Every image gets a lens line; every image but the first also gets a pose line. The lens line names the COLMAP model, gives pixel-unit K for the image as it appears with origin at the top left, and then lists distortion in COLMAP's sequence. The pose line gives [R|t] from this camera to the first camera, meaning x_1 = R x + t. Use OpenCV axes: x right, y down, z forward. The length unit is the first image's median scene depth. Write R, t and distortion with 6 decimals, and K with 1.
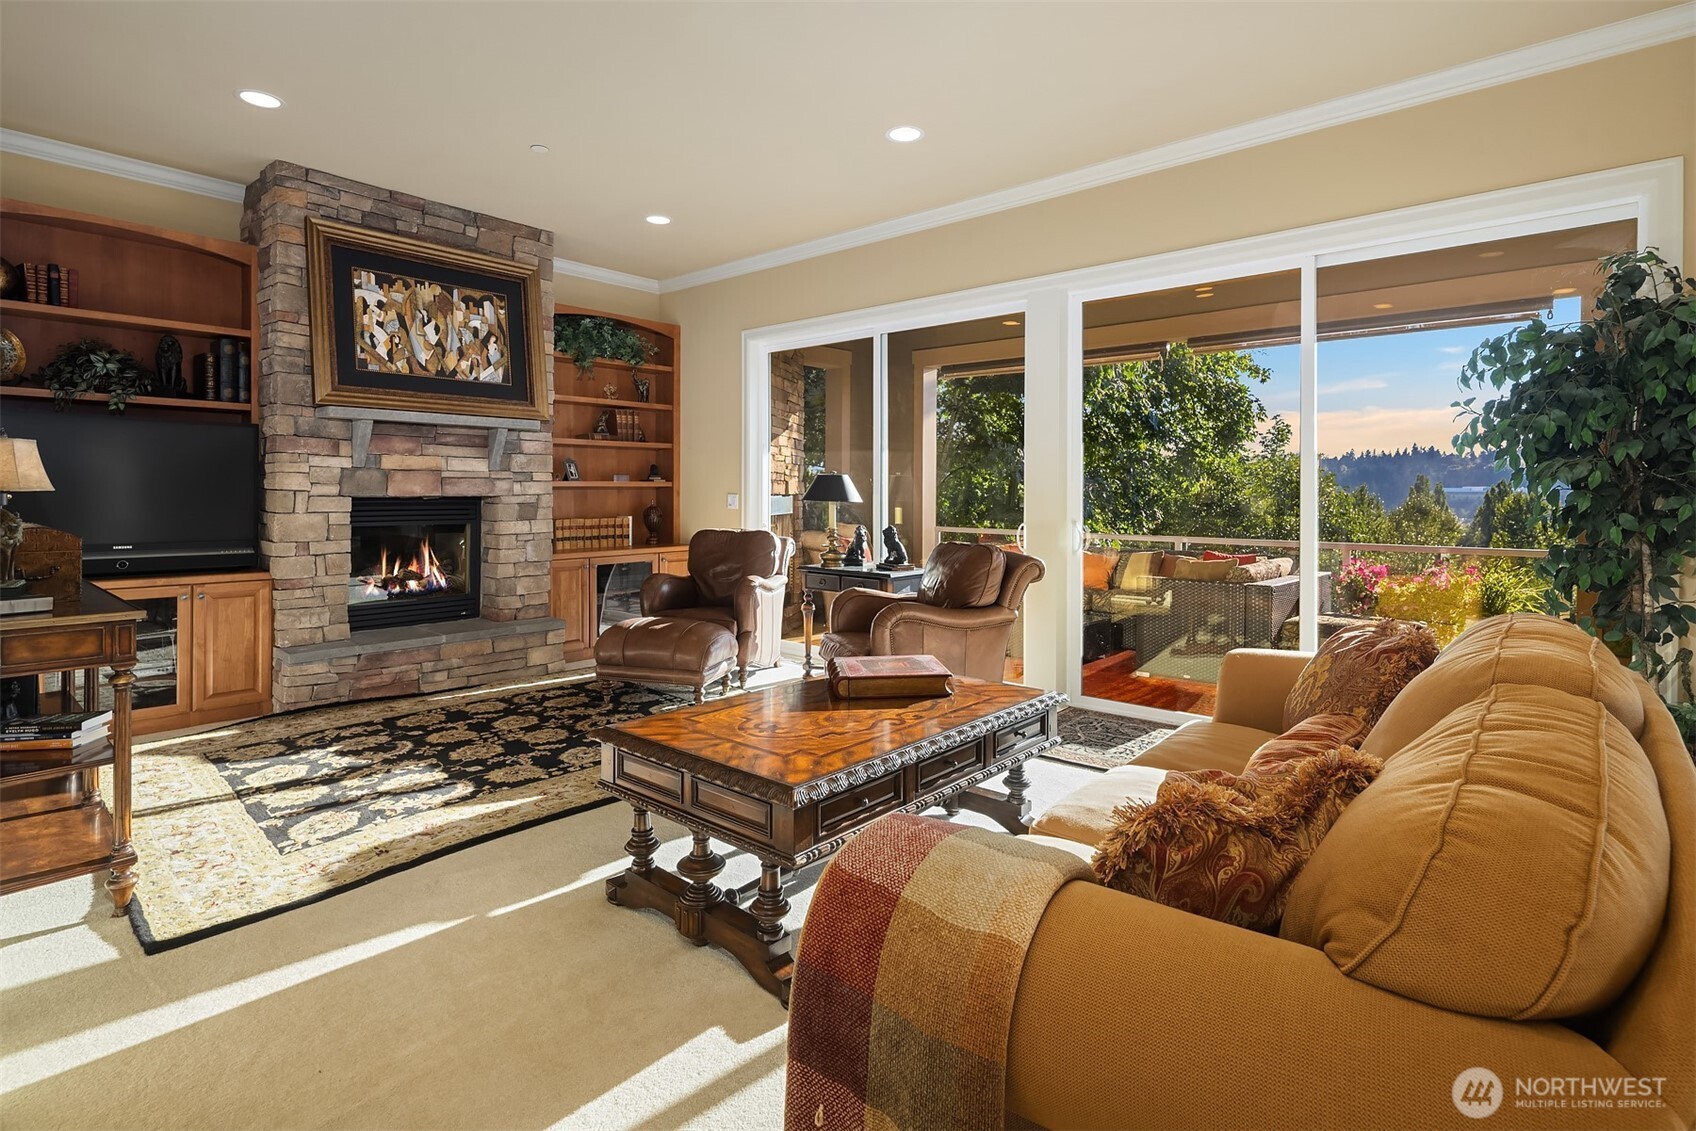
lens RADIAL K [[839.9, 0, 864.4], [0, 839.9, 508.8], [0, 0, 1]] dist [0.007519, -0.000313]
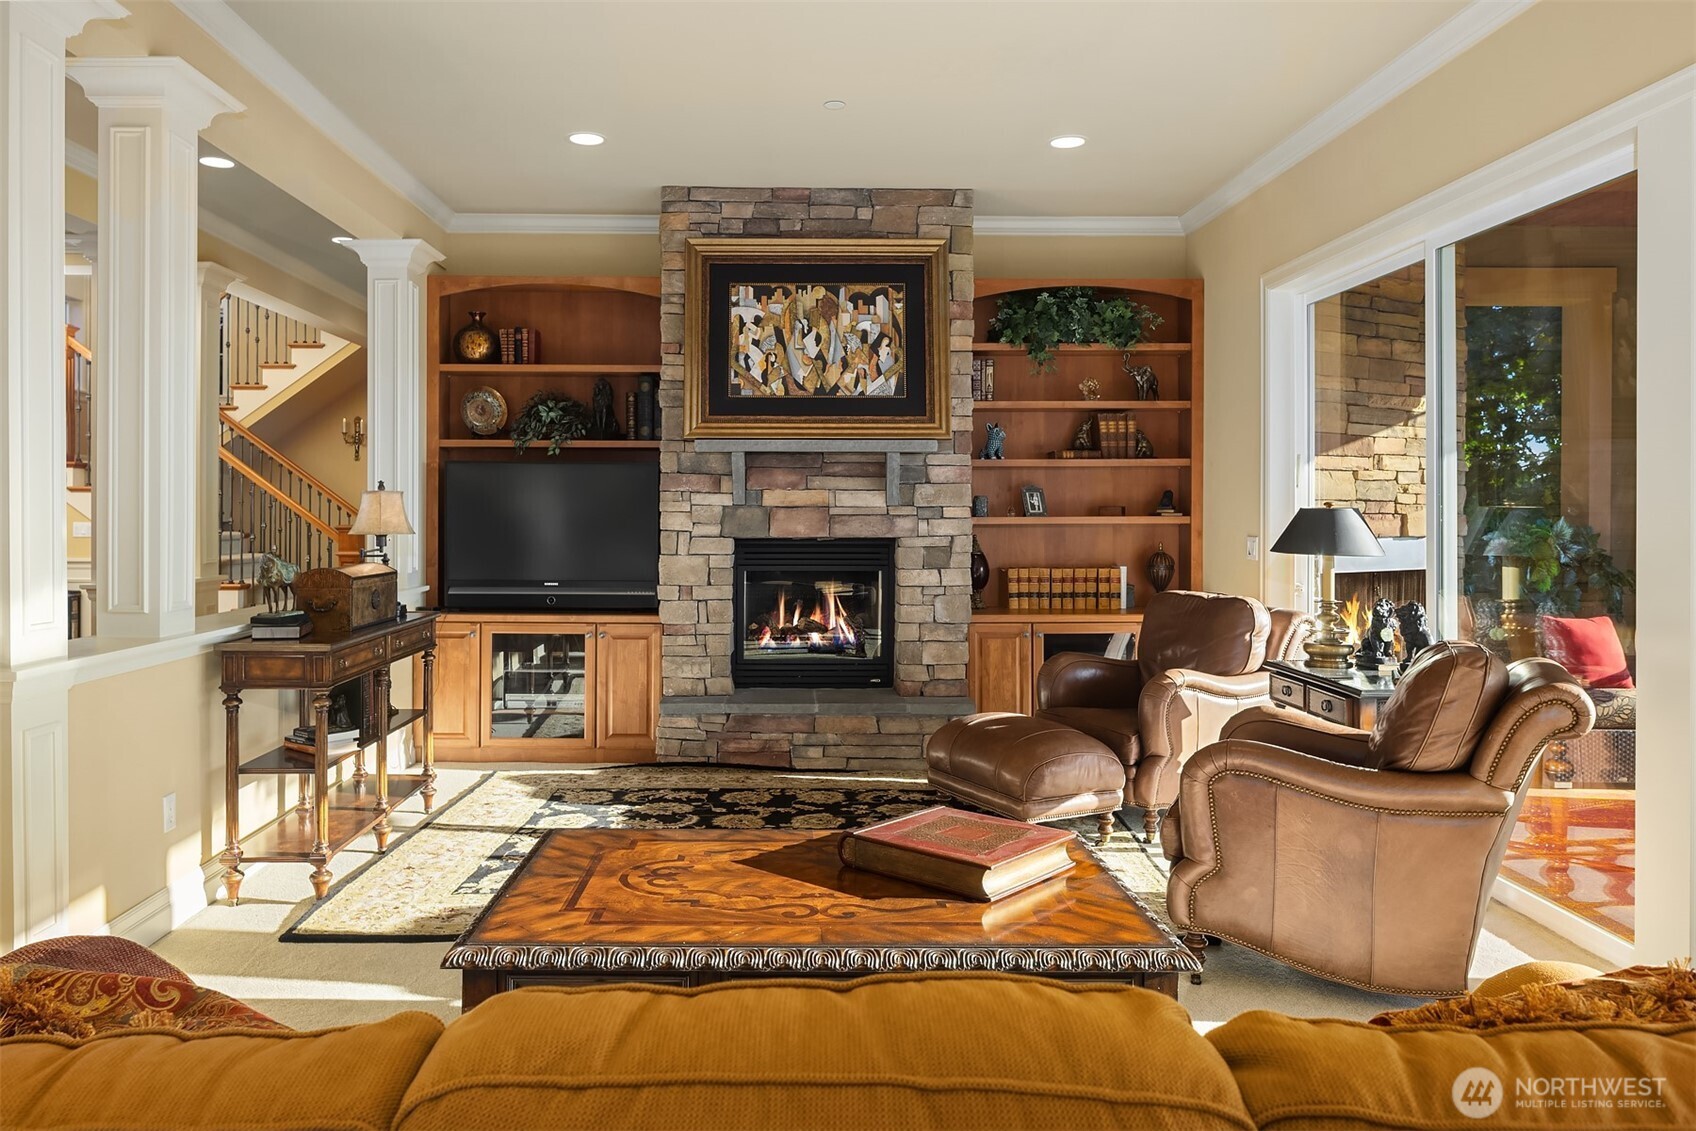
lens RADIAL K [[1196.1, 0, 836.8], [0, 1196.1, 533.1], [0, 0, 1]] dist [-0.009379, 0.000567]
pose [[0.654526, 0.010498, -0.755966, 0.410658], [-0.015061, 0.999886, 0.000845, -0.020887], [0.755889, 0.010833, 0.654610, 0.234392]]
